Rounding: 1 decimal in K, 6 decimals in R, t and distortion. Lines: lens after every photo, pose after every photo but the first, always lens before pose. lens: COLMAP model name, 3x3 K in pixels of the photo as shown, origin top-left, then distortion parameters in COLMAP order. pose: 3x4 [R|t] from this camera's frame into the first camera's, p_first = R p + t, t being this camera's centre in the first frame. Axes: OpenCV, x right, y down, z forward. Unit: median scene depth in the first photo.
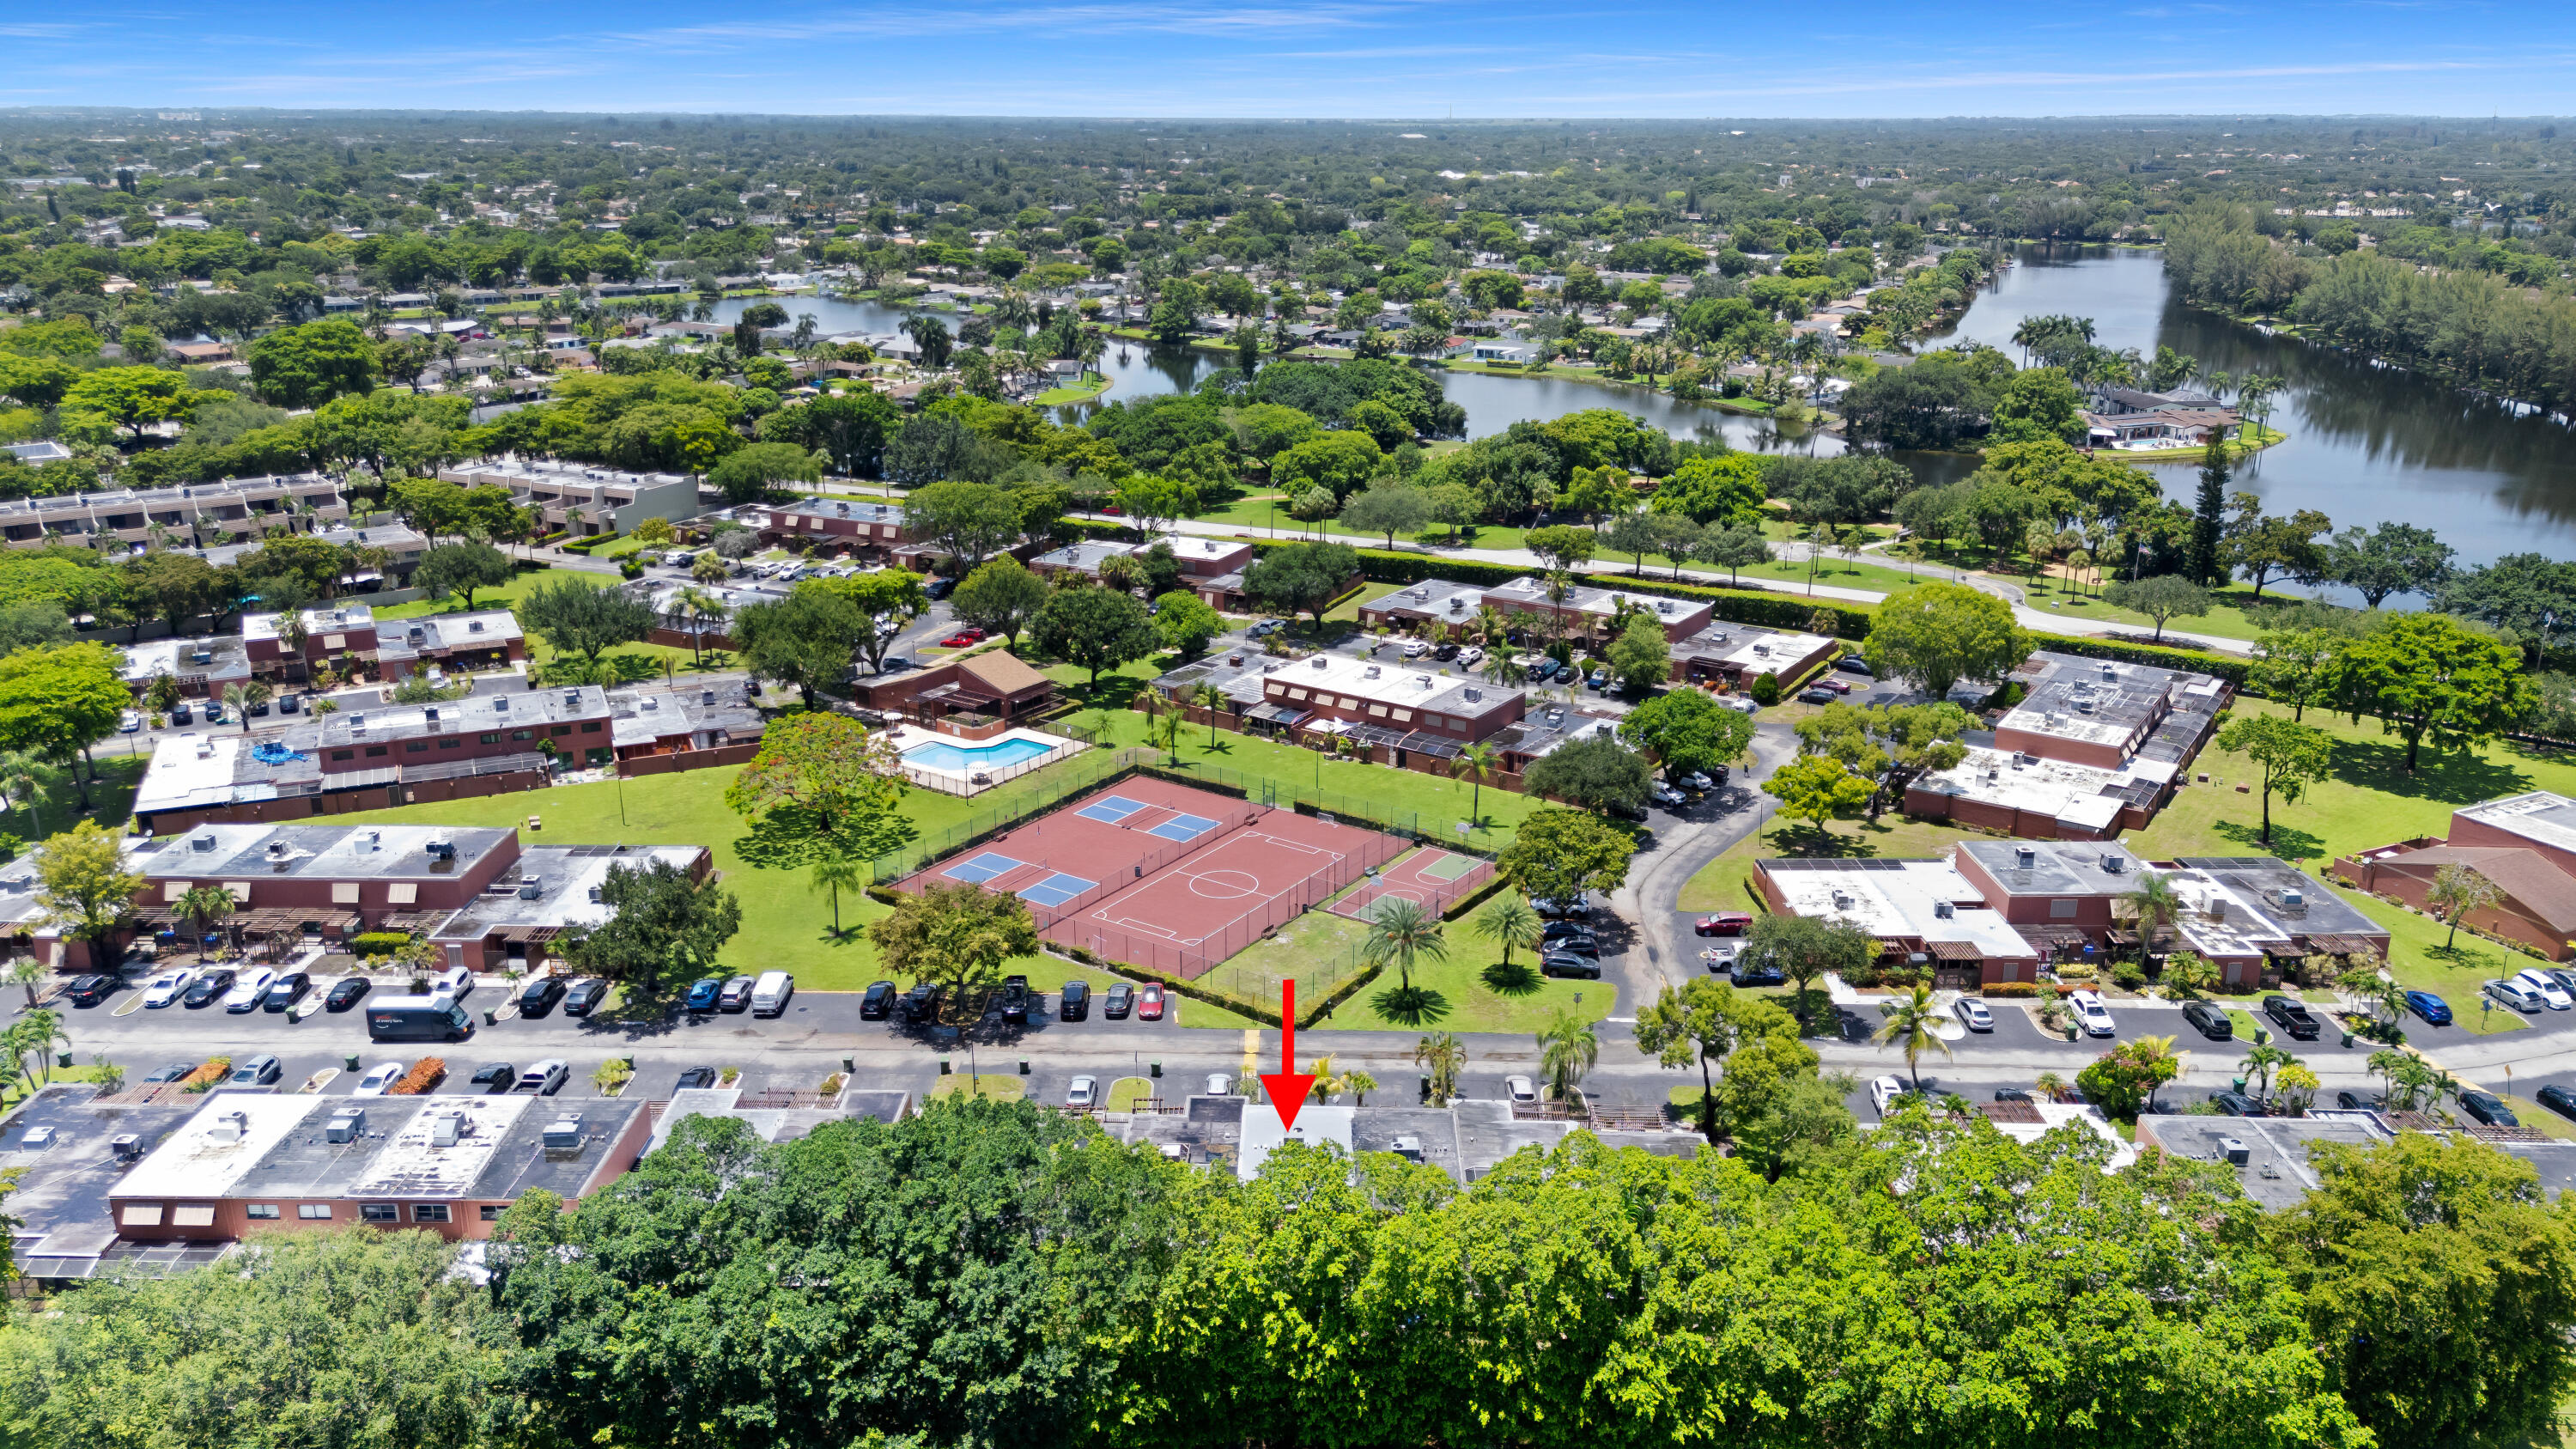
lens RADIAL K [[1875.9, 0, 1284.6], [0, 1875.9, 726.0], [0, 0, 1]] dist [0.073822, -0.071452]
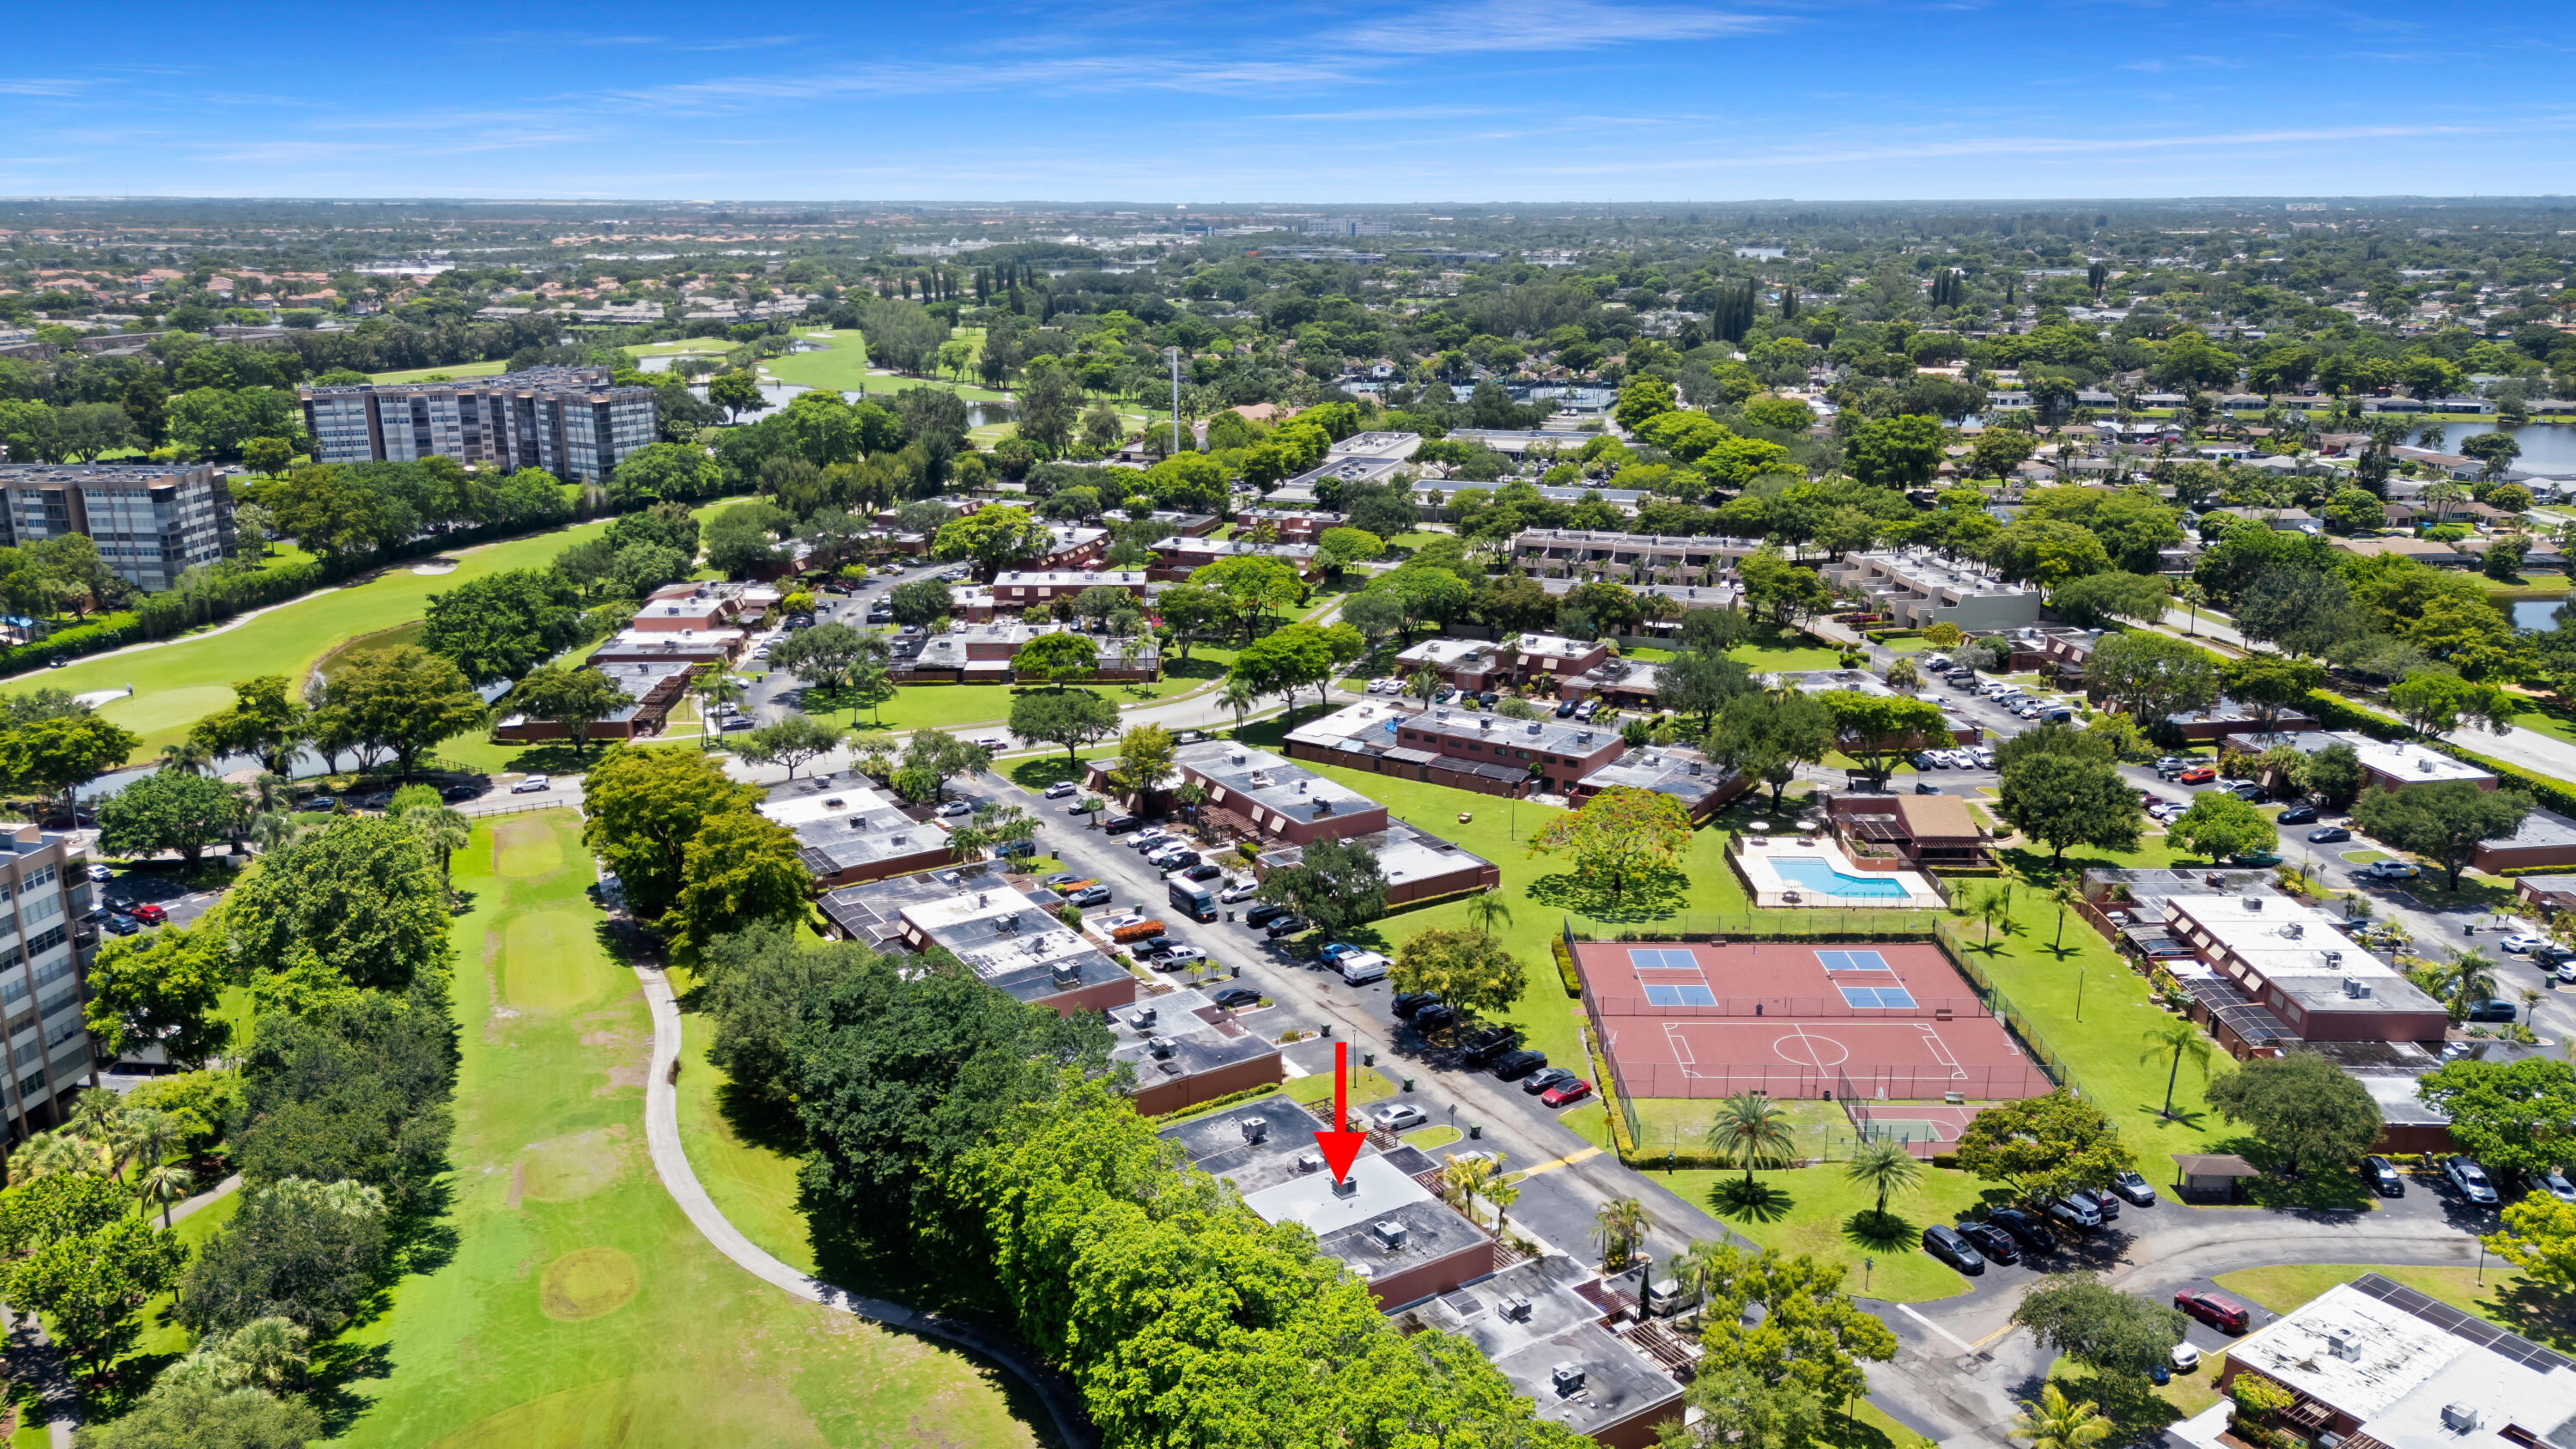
lens RADIAL K [[1875.9, 0, 1284.1], [0, 1875.9, 709.4], [0, 0, 1]] dist [0.073822, -0.071452]
pose [[0.547619, 0.214061, -0.808883, 0.482275], [-0.254698, 0.963491, 0.082544, -0.082261], [0.797021, 0.160818, 0.582147, 0.145237]]
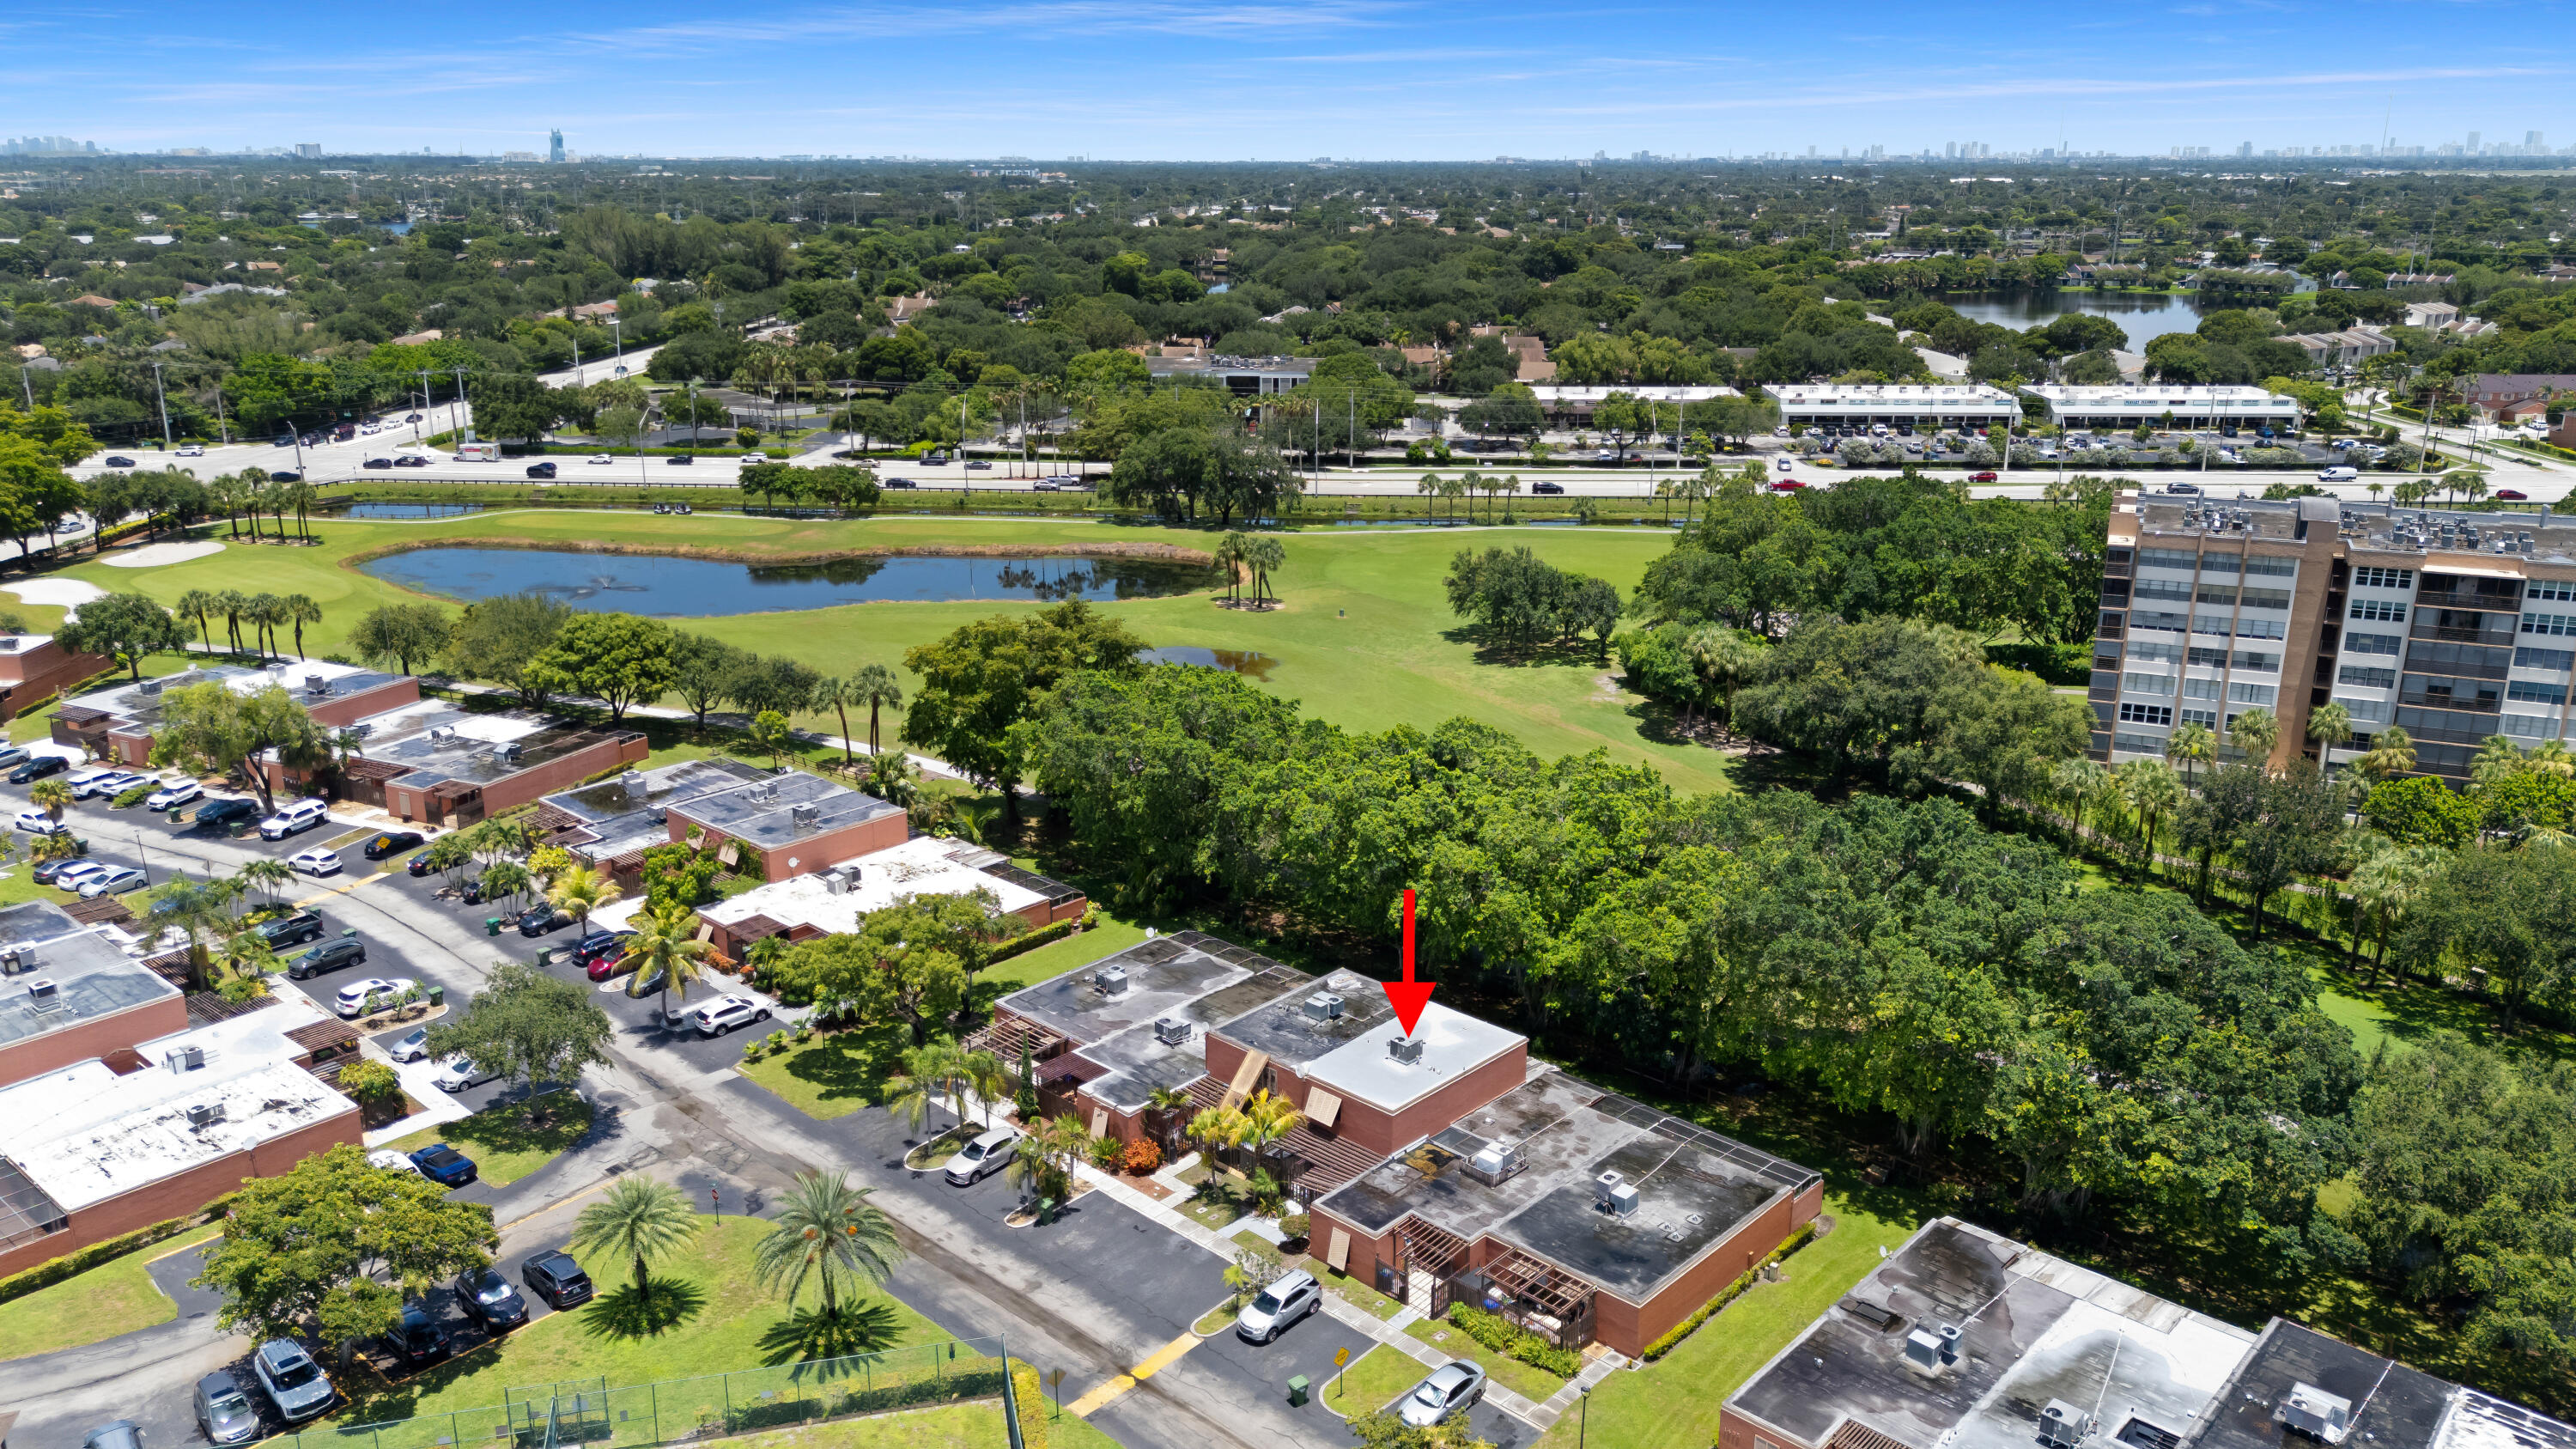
lens RADIAL K [[1875.9, 0, 1296.4], [0, 1875.9, 737.4], [0, 0, 1]] dist [0.073822, -0.071452]
pose [[-0.747269, -0.198237, 0.634264, -0.274337], [0.200388, 0.842814, 0.499509, -0.199624], [-0.633588, 0.500367, -0.590085, 0.840079]]
